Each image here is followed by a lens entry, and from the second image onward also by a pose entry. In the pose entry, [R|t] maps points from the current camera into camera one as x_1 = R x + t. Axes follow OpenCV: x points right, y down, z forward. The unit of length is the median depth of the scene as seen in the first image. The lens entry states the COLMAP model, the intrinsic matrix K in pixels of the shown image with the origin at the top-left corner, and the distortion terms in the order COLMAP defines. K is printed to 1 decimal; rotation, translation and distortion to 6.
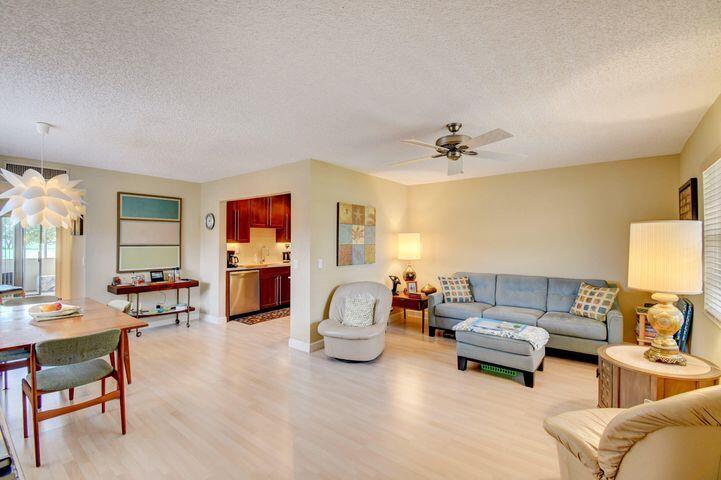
lens RADIAL K [[326.4, 0, 357.2], [0, 326.4, 238.6], [0, 0, 1]] dist [0.002423, -0.016683]
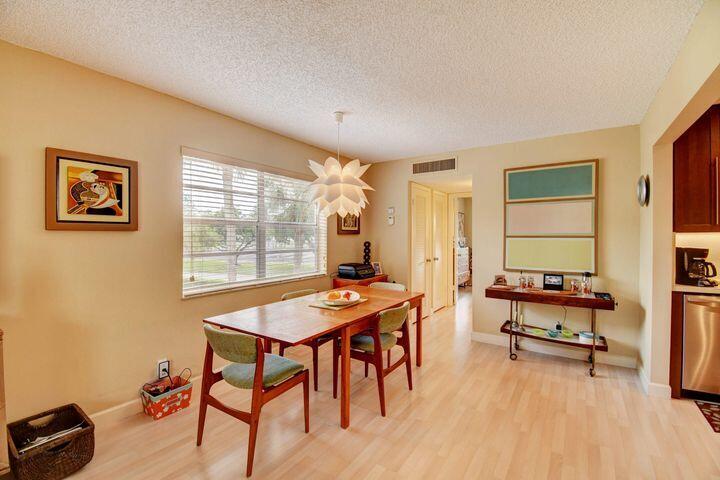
lens RADIAL K [[316.1, 0, 358.1], [0, 316.1, 238.1], [0, 0, 1]] dist [0.000187, -0.016989]
pose [[0.063167, -0.000187, -0.998003, 0.016074], [0.004650, 0.999989, 0.000107, 0.022005], [0.997992, -0.004647, 0.063167, 0.551587]]
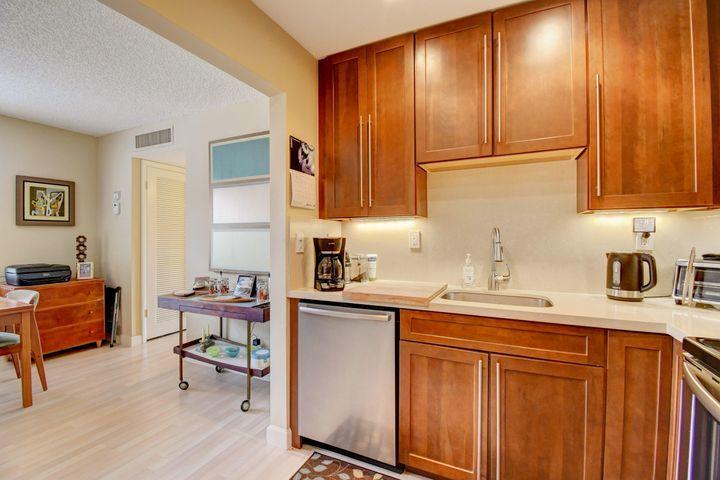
lens RADIAL K [[325.9, 0, 356.7], [0, 325.9, 238.6], [0, 0, 1]] dist [0.002423, -0.016683]
pose [[0.223233, -0.001103, -0.974765, -0.058355], [0.004163, 0.999991, -0.000178, 0.041133], [0.974756, -0.004018, 0.223235, 1.056151]]
